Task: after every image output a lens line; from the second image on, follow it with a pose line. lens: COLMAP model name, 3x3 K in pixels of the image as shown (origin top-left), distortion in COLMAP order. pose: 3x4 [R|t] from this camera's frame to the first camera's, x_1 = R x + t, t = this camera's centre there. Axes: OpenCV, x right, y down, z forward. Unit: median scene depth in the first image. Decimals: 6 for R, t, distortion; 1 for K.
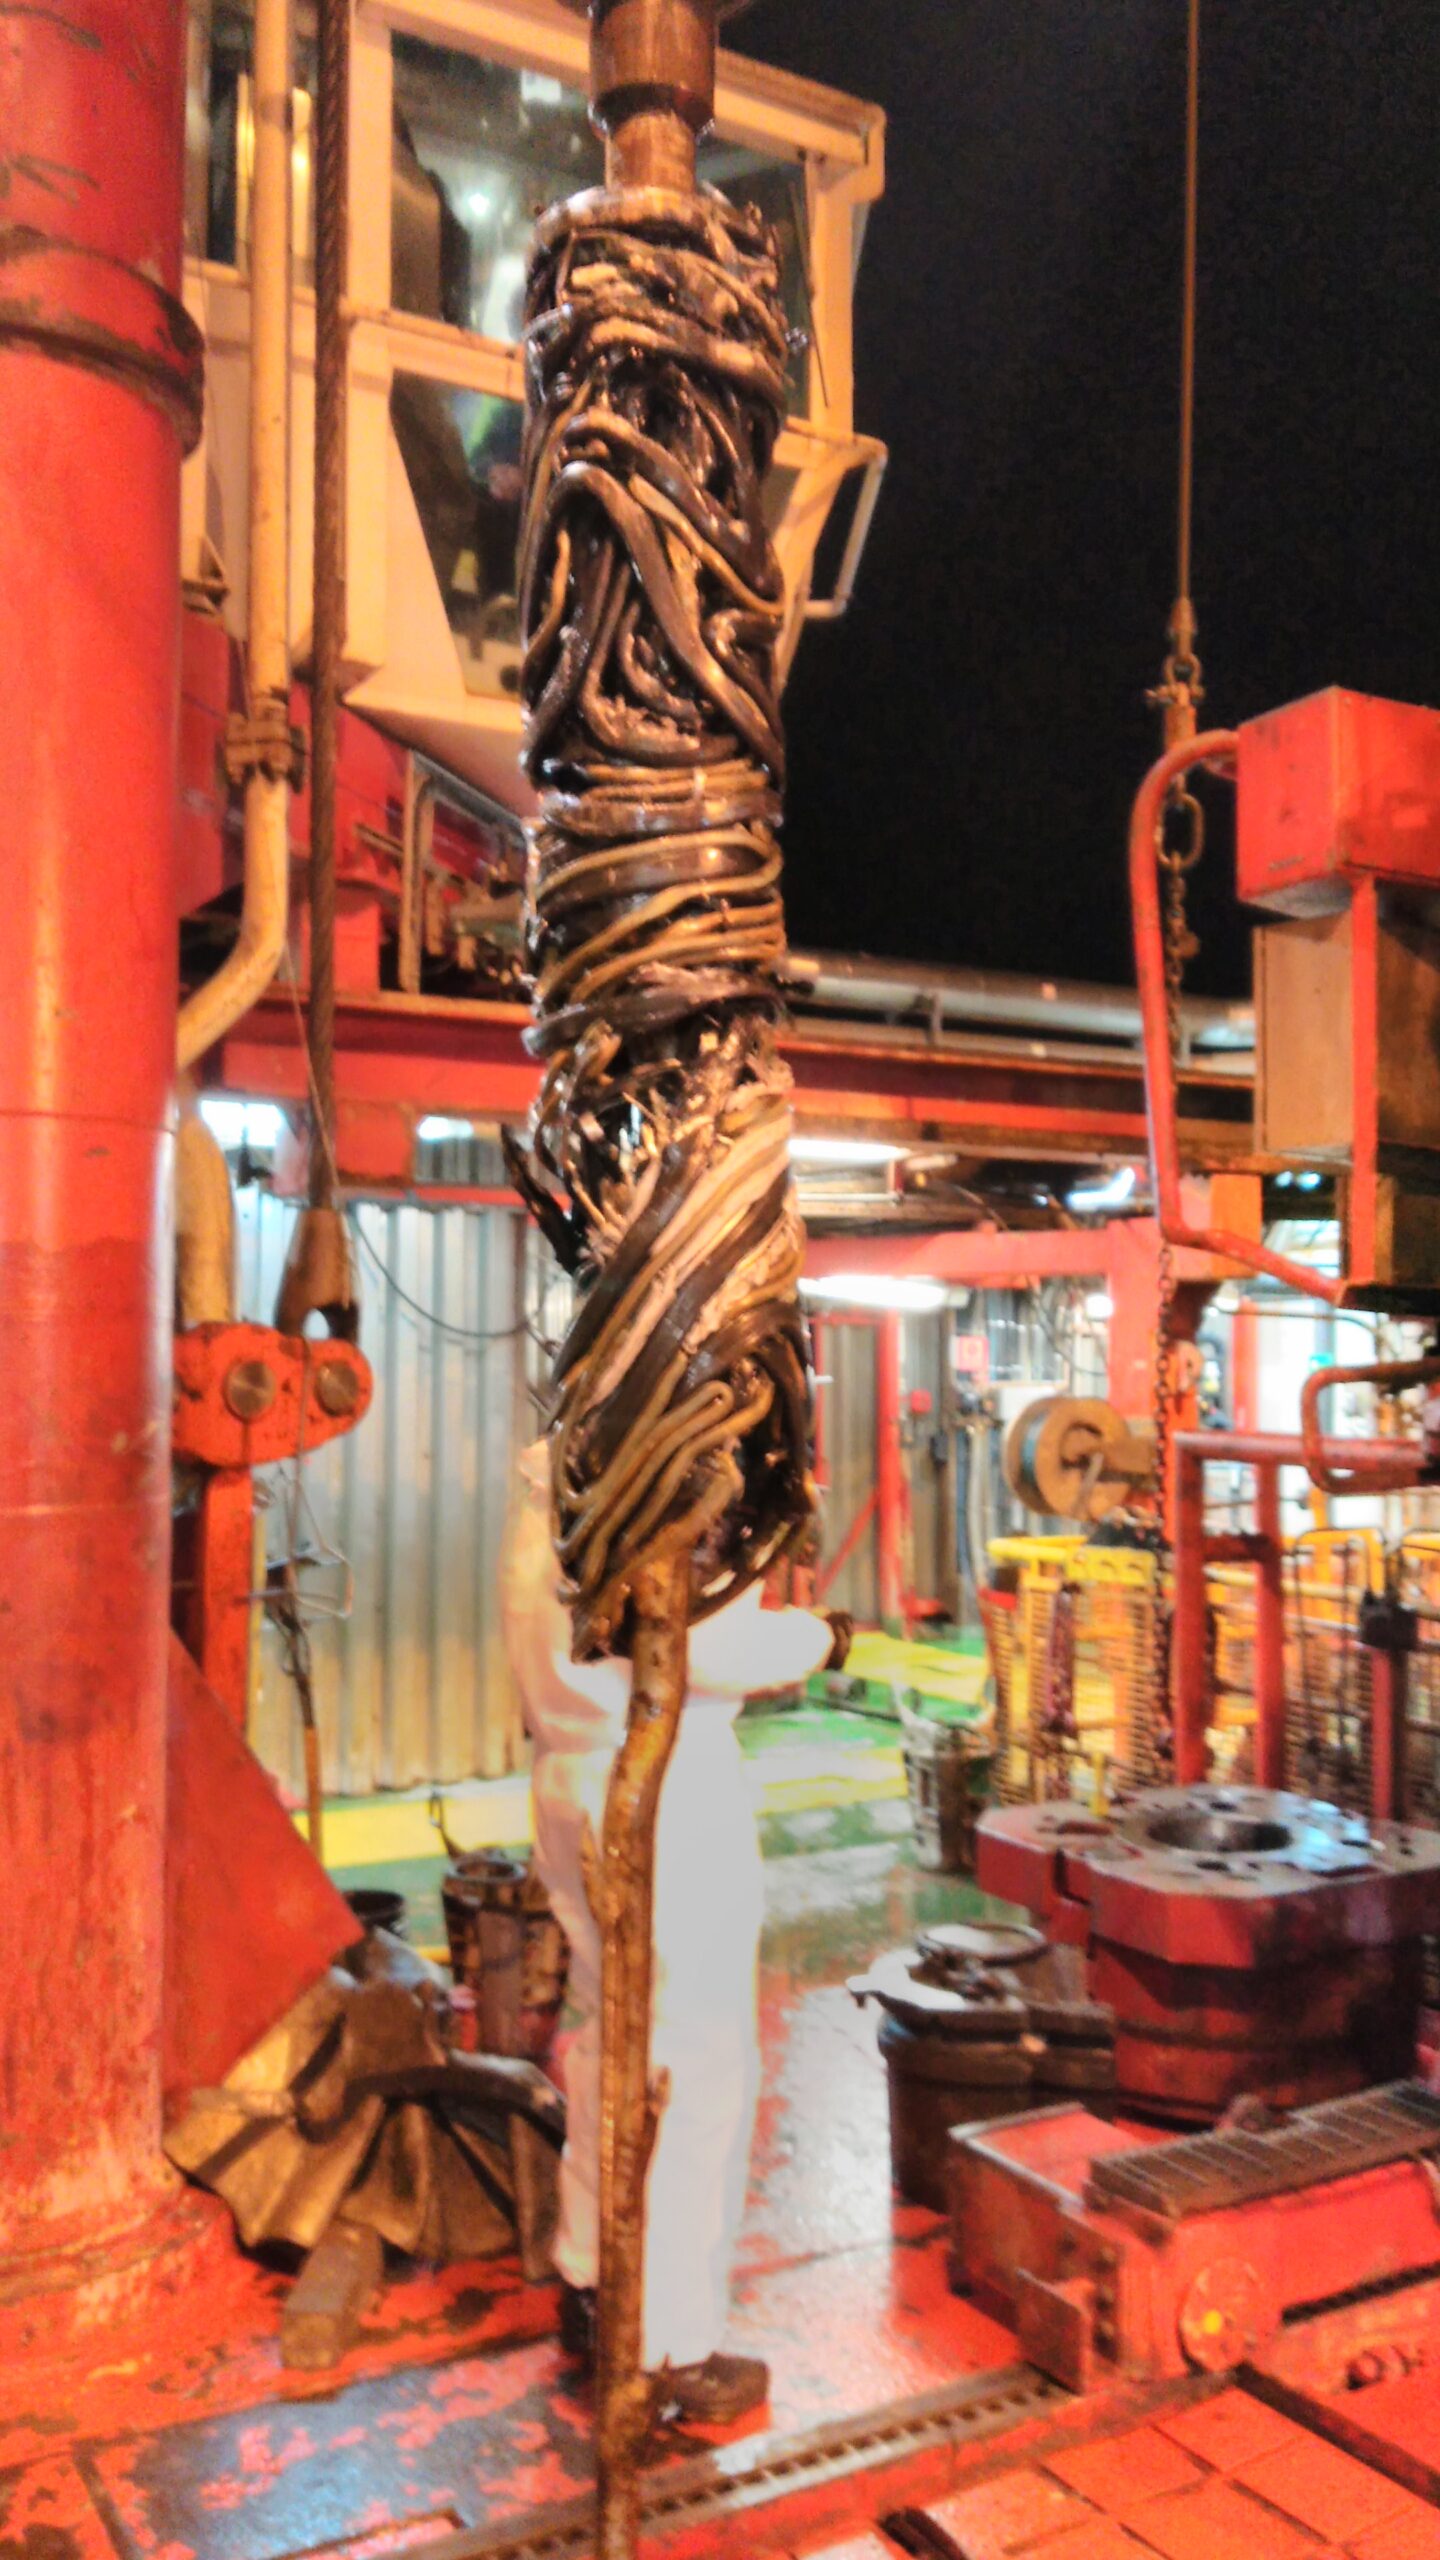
lens RADIAL K [[2069.5, 0, 732.5], [0, 2069.5, 1264.2], [0, 0, 1]] dist [0.053079, -0.102115]
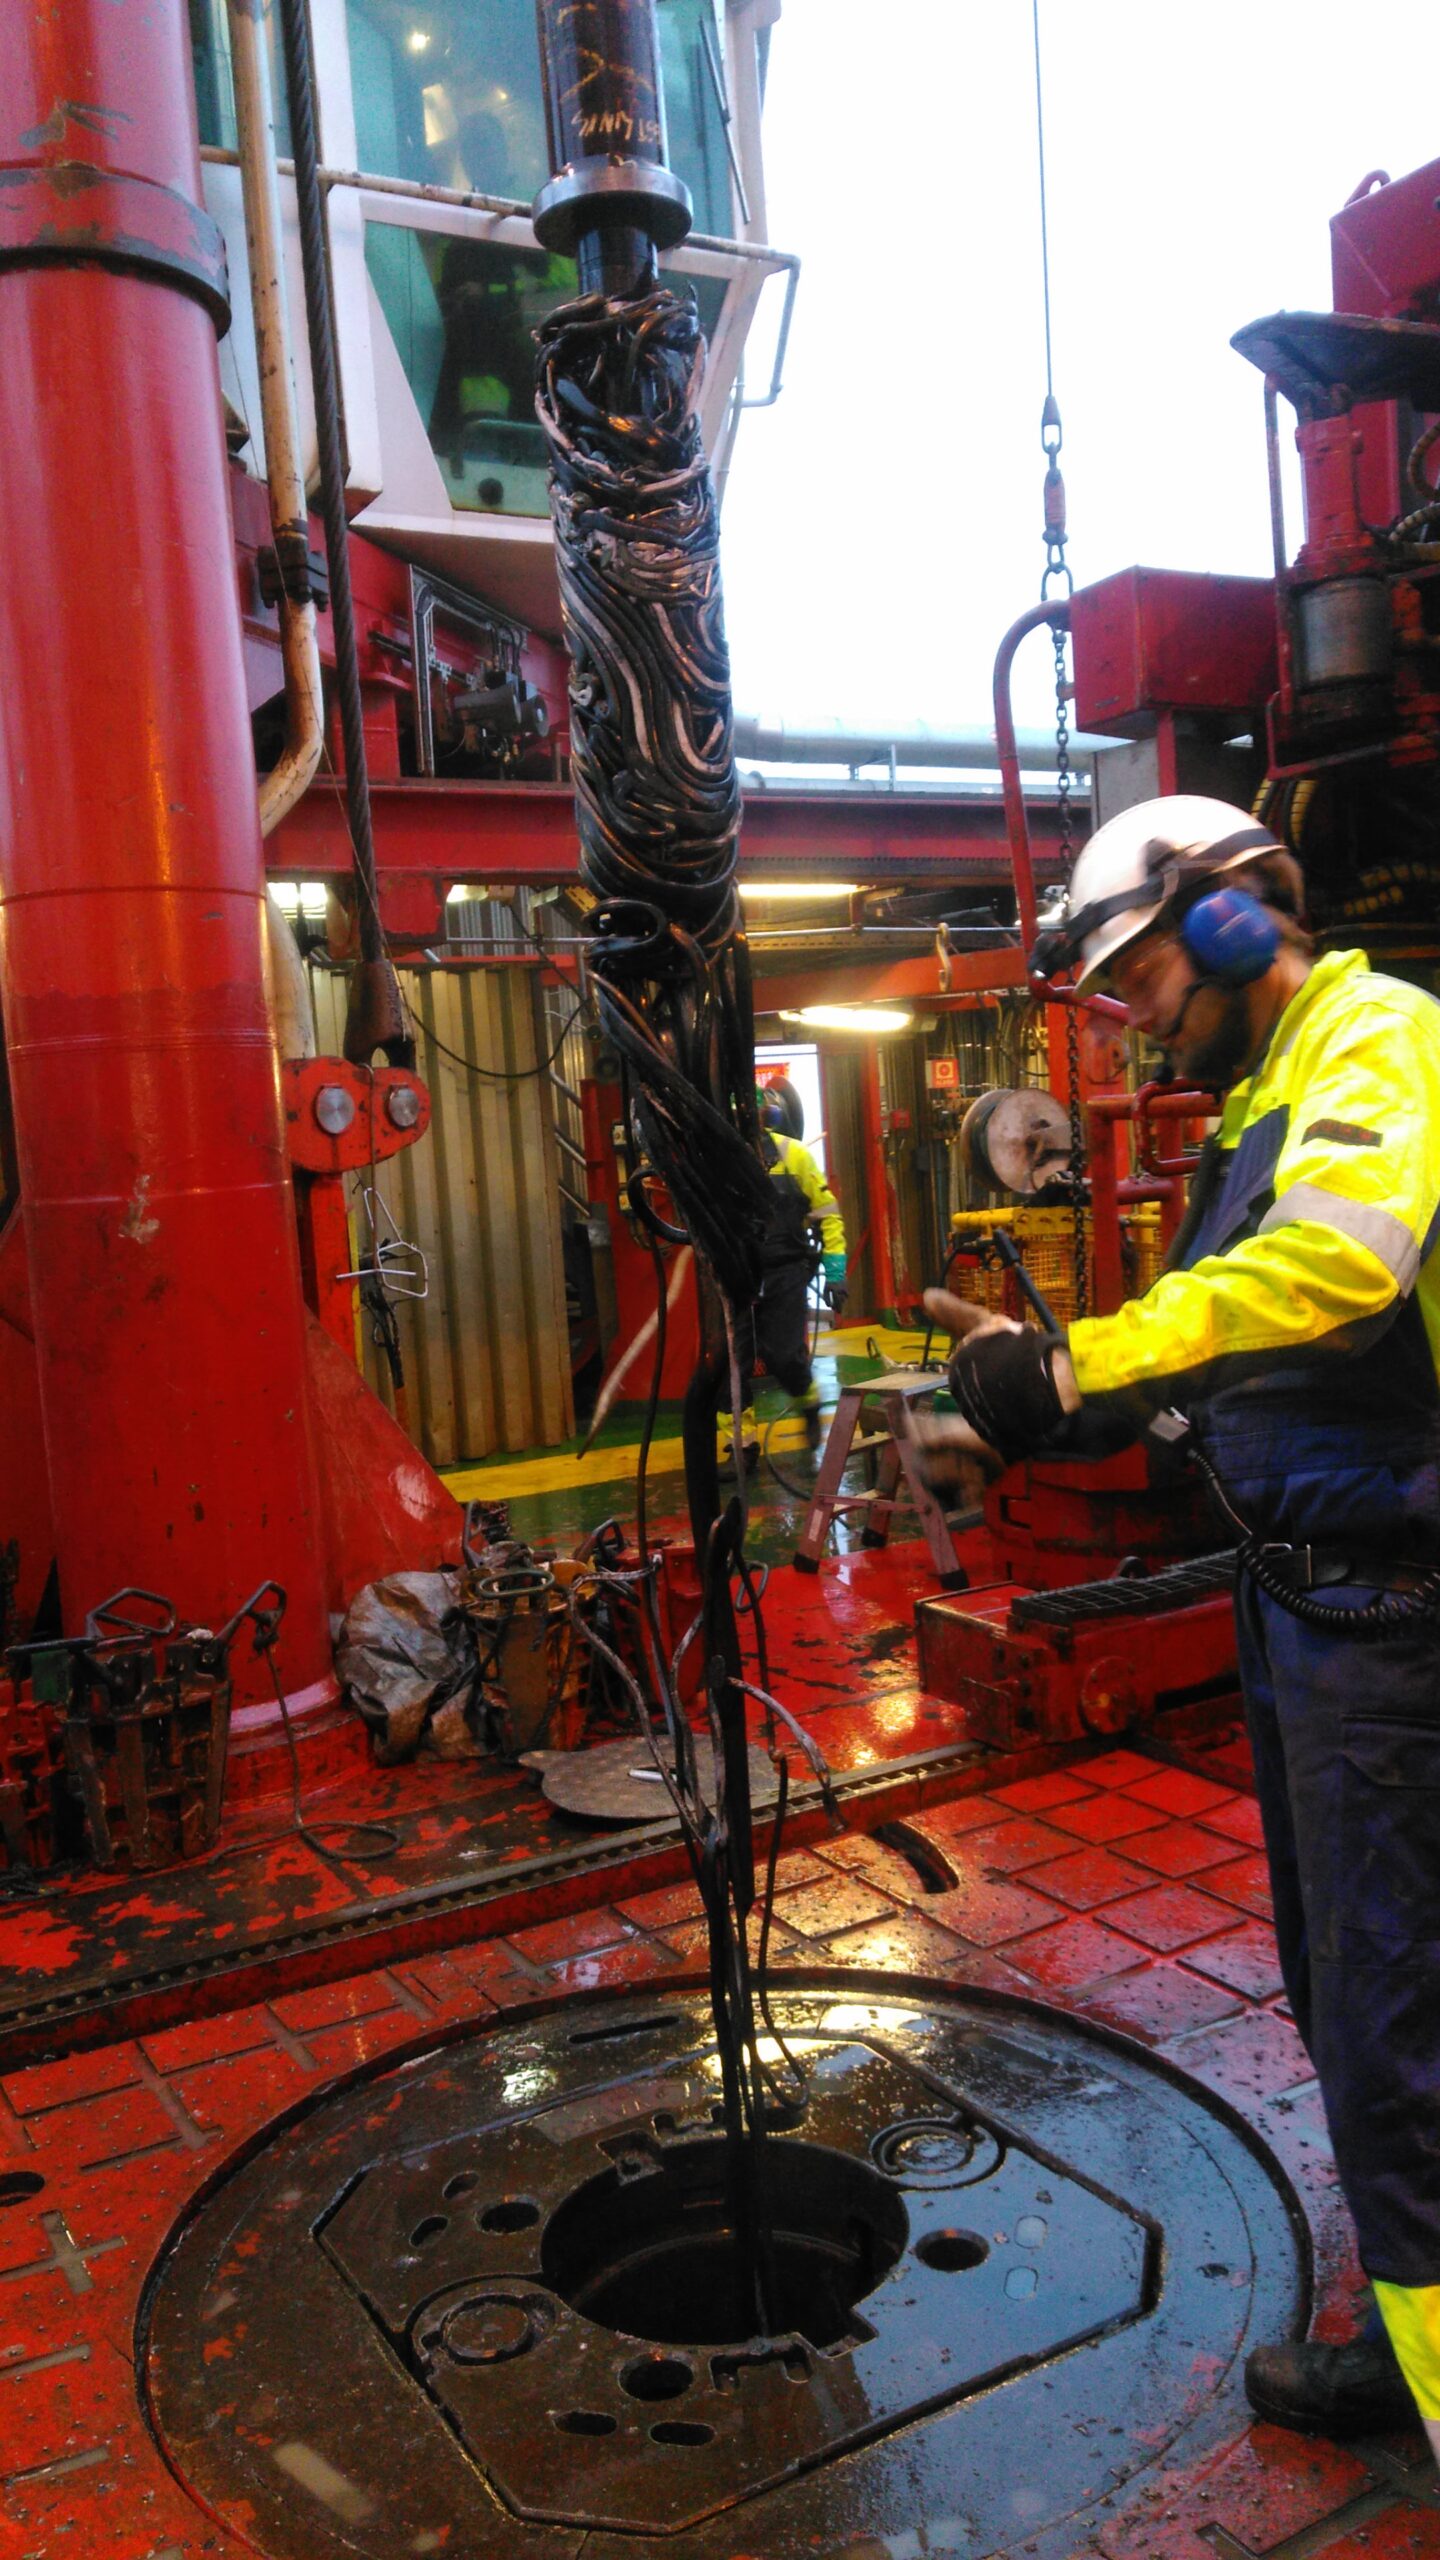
lens RADIAL K [[1981.4, 0, 722.7], [0, 1981.4, 1271.8], [0, 0, 1]] dist [0.053743, -0.100318]
pose [[0.997395, -0.070676, -0.014460, 0.008702], [0.071900, 0.990237, 0.119418, 0.026461], [0.005879, -0.120146, 0.992739, -0.167060]]
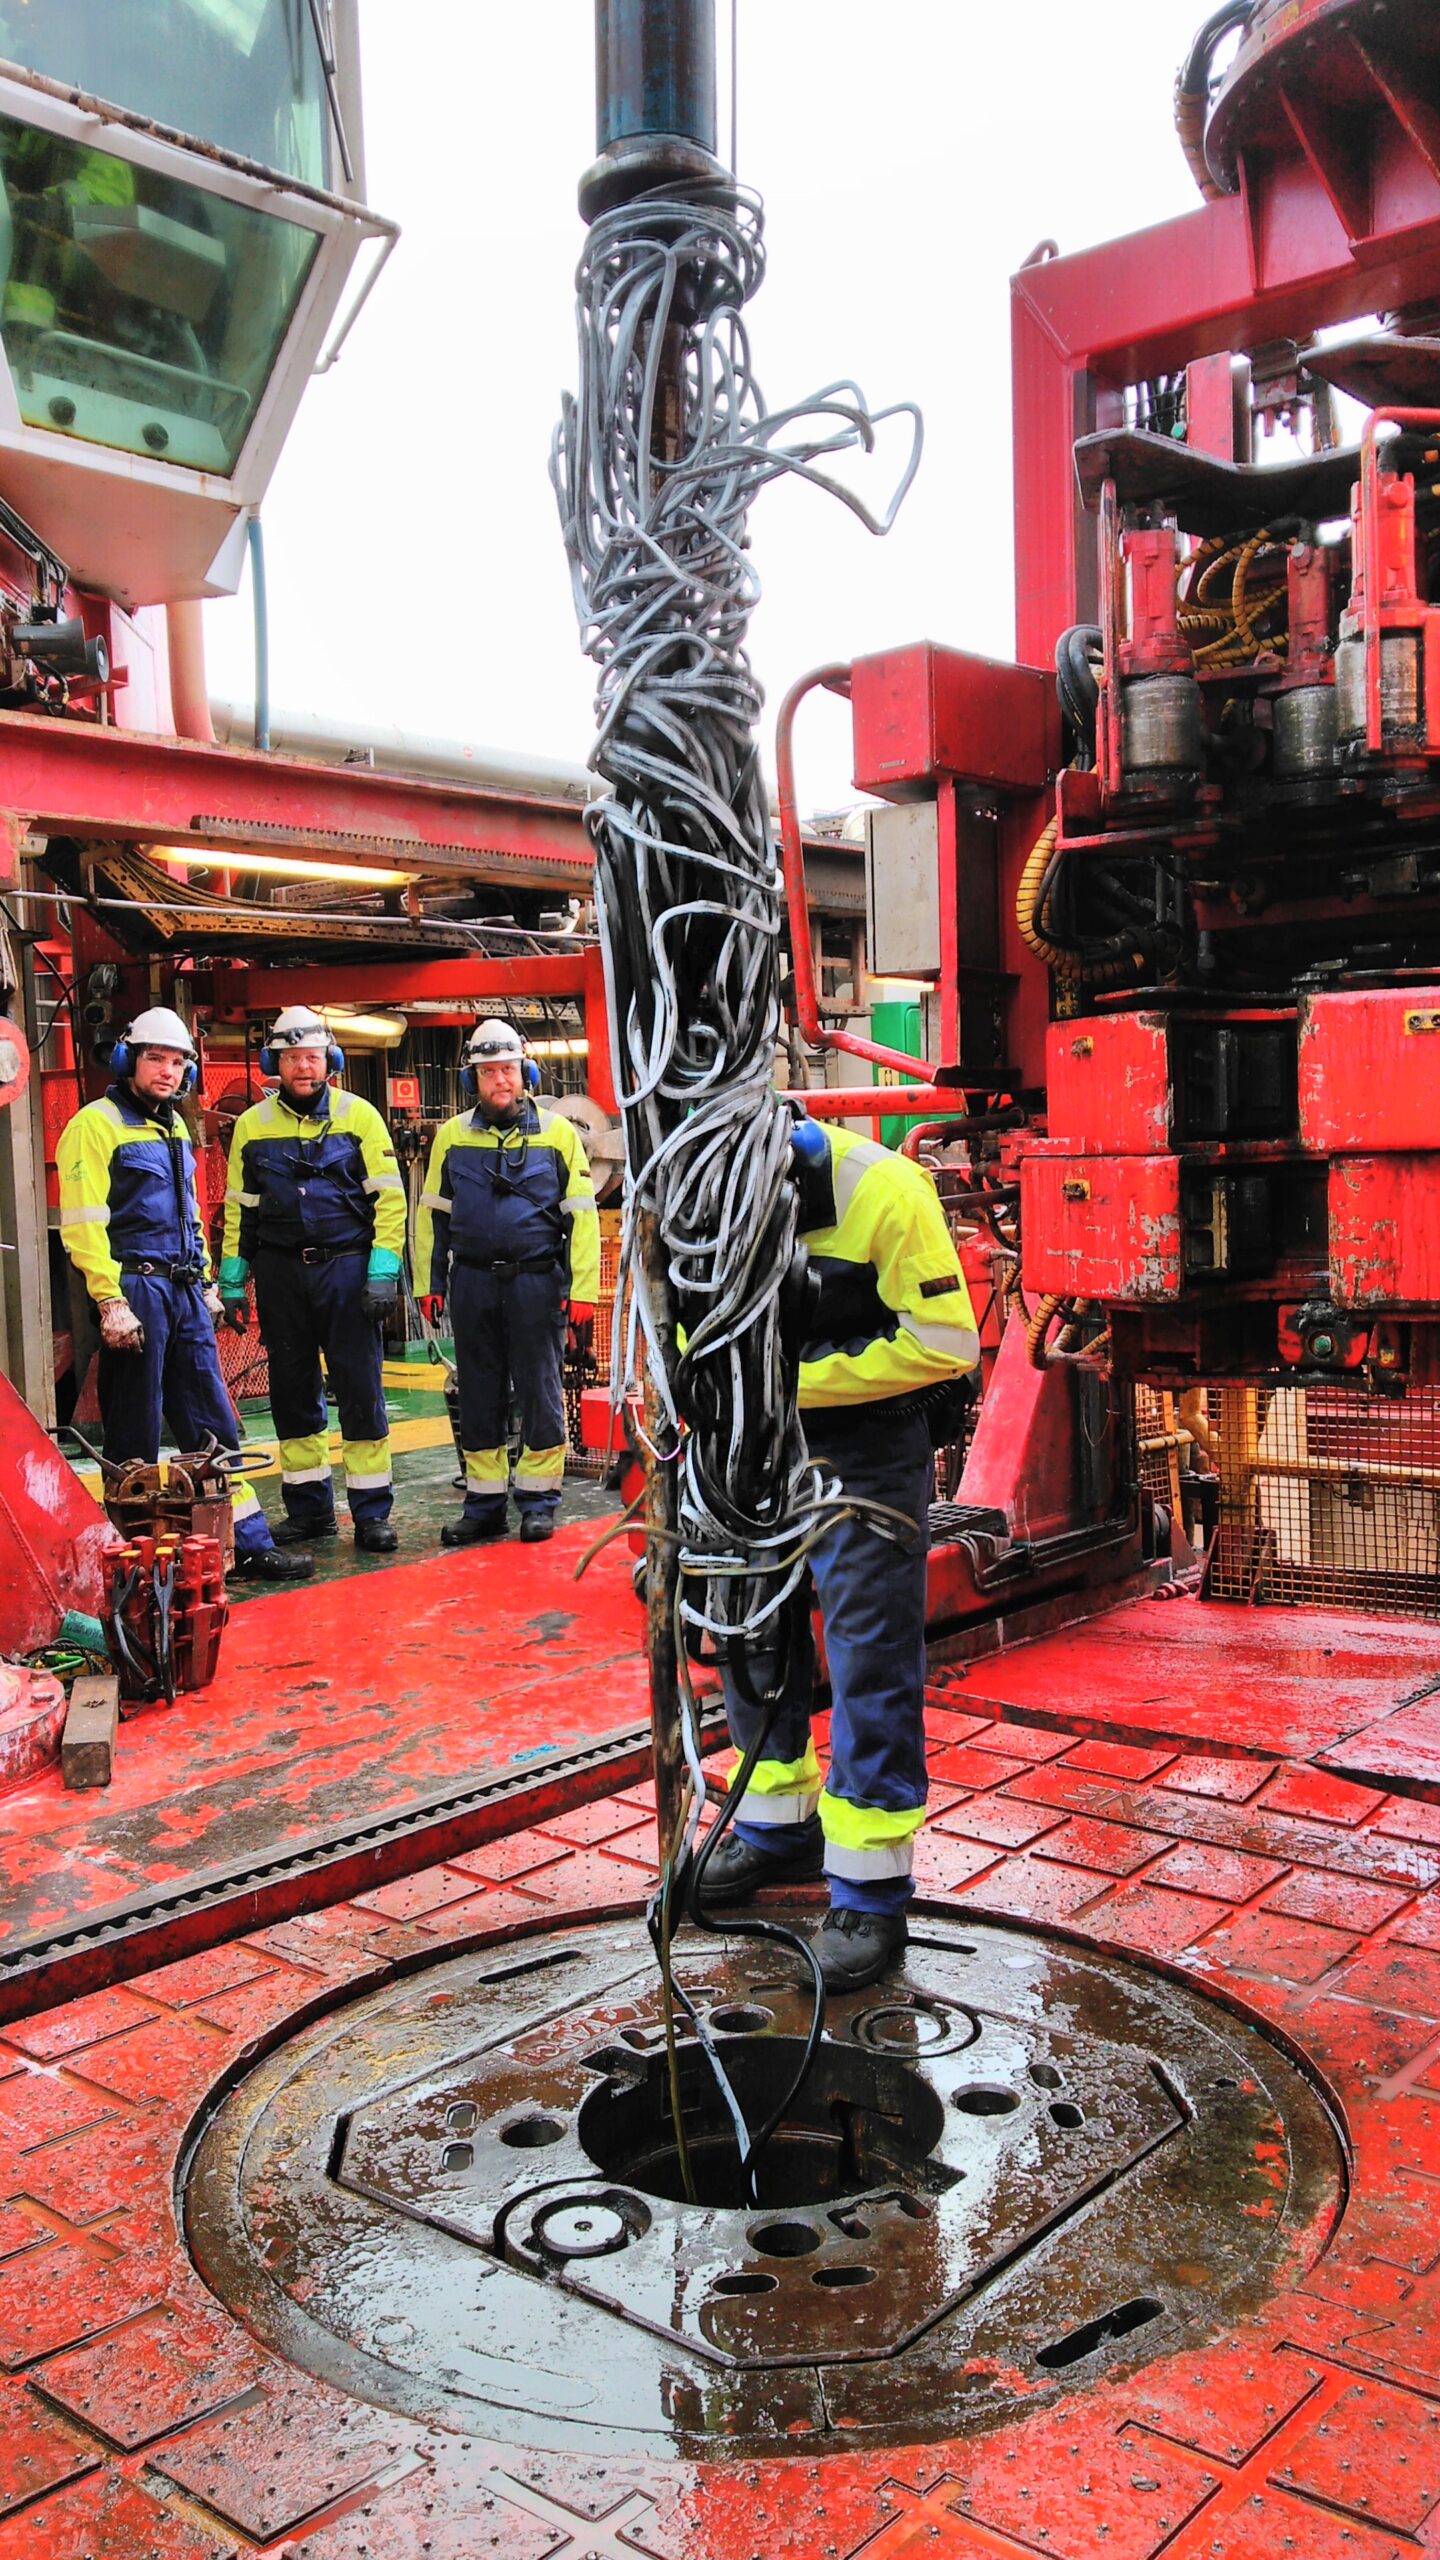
lens RADIAL K [[2073.5, 0, 730.1], [0, 2073.5, 1258.9], [0, 0, 1]] dist [0.050984, -0.079927]
pose [[0.943542, -0.051268, 0.327260, -0.175166], [0.020141, 0.995002, 0.097805, 0.057444], [-0.330639, -0.085692, 0.939859, -0.171976]]
